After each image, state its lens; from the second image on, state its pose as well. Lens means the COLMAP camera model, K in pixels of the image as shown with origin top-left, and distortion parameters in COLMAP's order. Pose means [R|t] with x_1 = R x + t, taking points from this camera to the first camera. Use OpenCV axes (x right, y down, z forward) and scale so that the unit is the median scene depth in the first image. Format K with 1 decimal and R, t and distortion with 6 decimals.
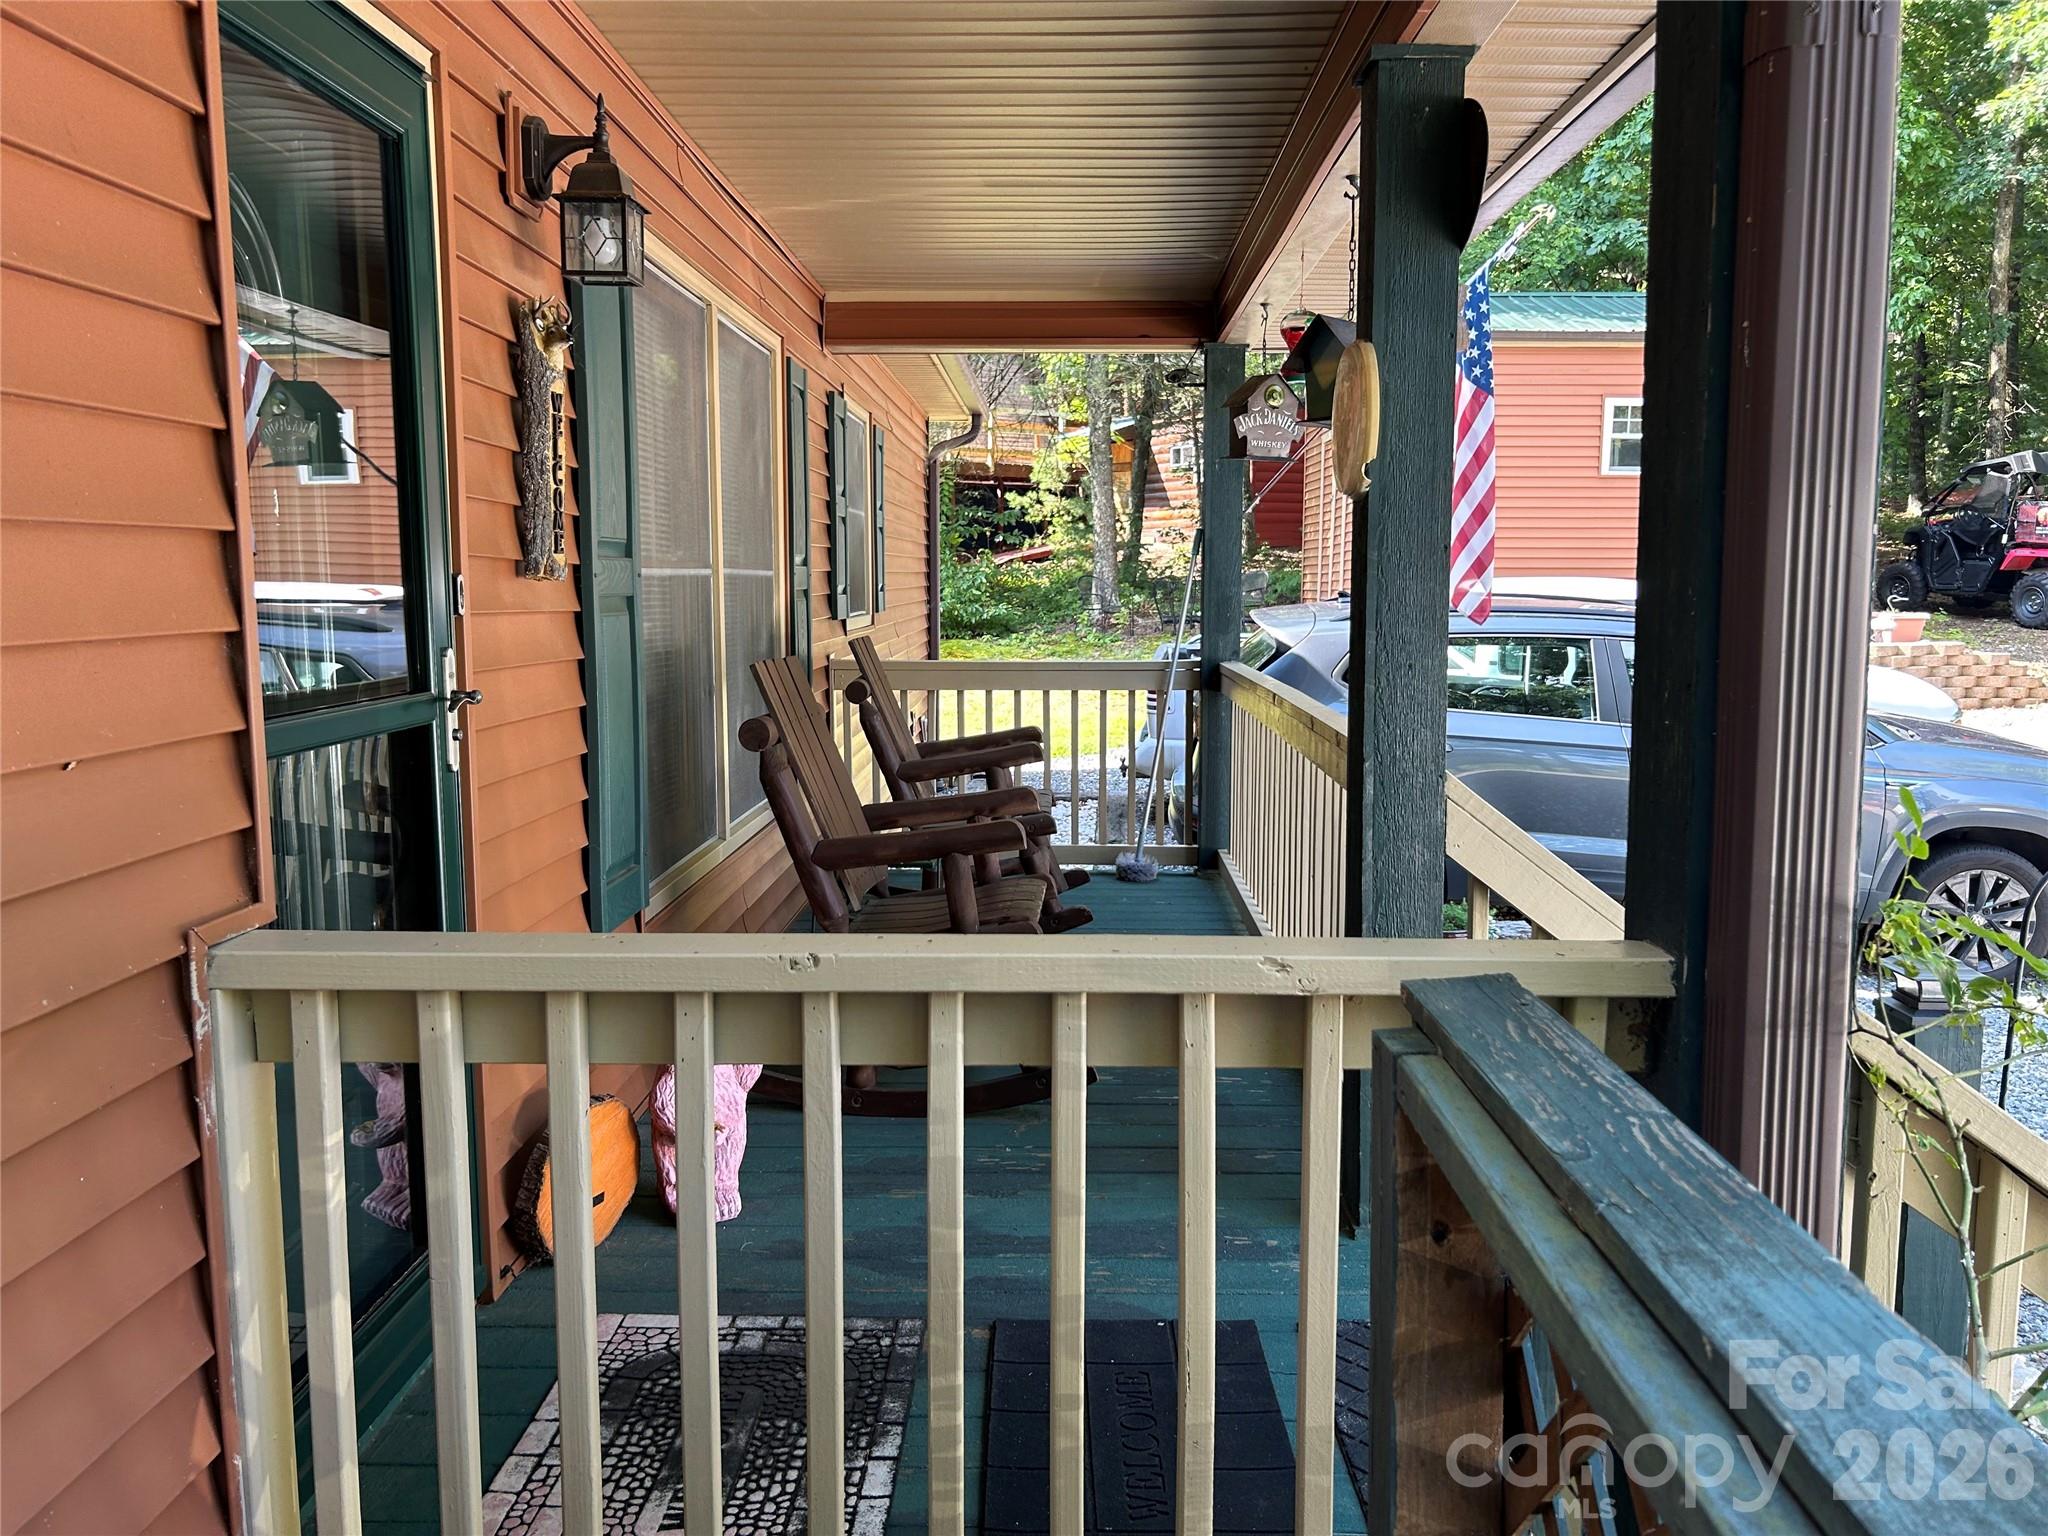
lens RADIAL K [[1543.5, 0, 1020.7], [0, 1543.5, 762.2], [0, 0, 1]] dist [0.058197, -0.067126]
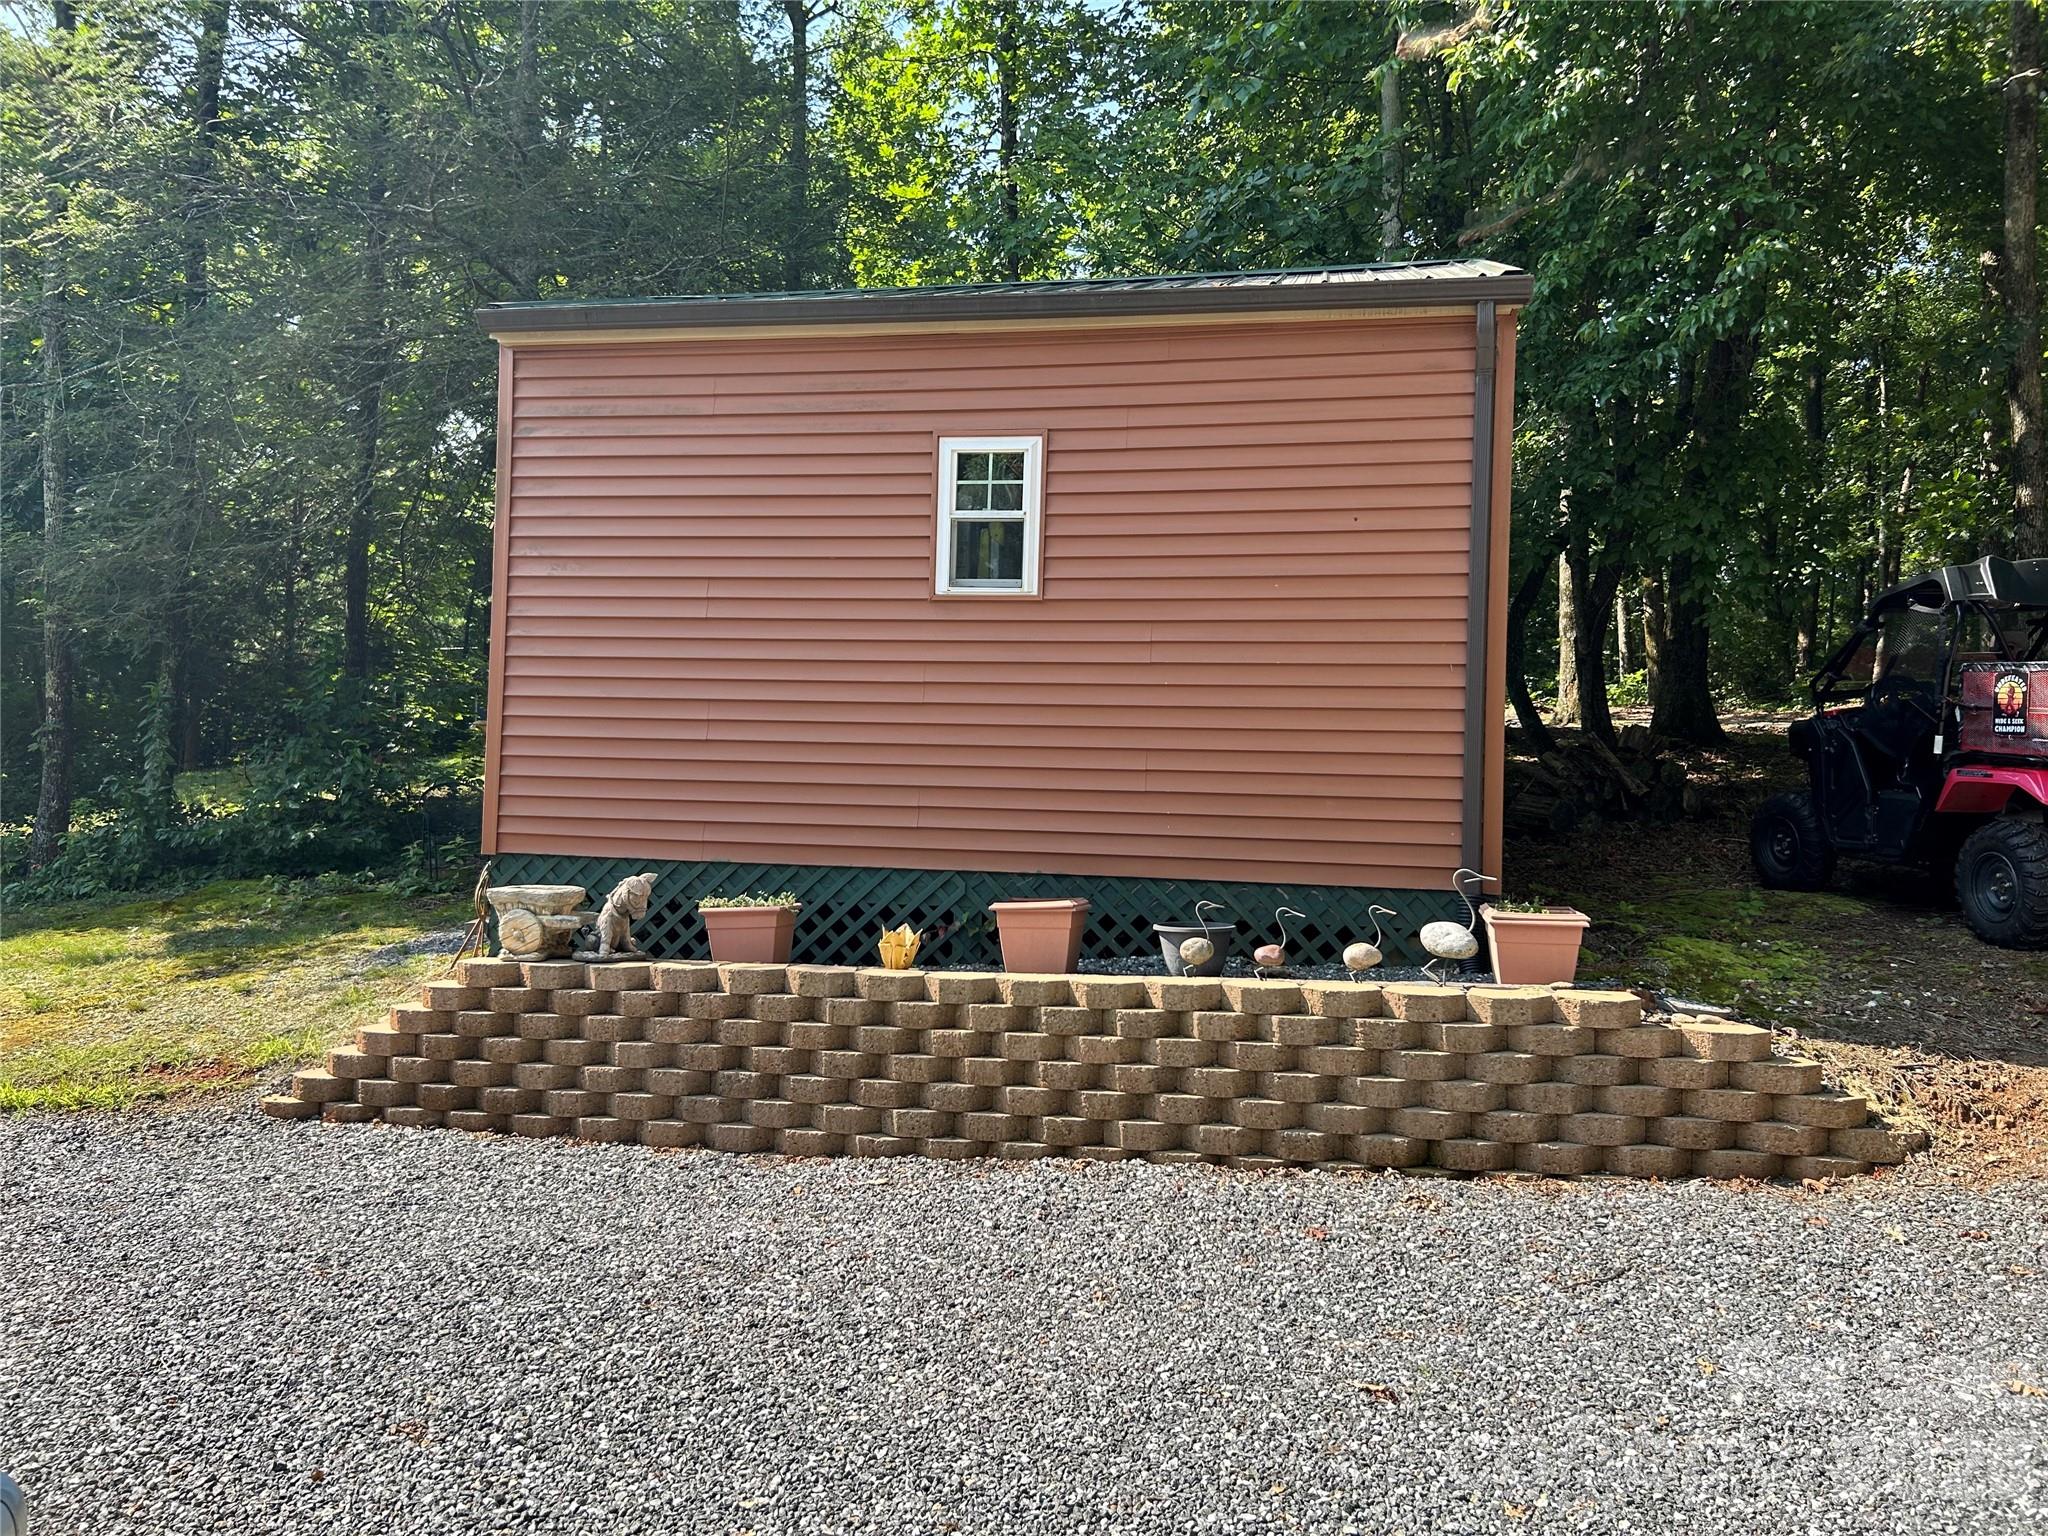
lens RADIAL K [[1543.5, 0, 1026.2], [0, 1543.5, 775.2], [0, 0, 1]] dist [0.058197, -0.067126]
pose [[0.982500, 0.016904, -0.185492, 0.459520], [-0.041023, 0.991058, -0.126968, -0.066268], [0.181687, 0.132355, 0.974408, 0.515688]]
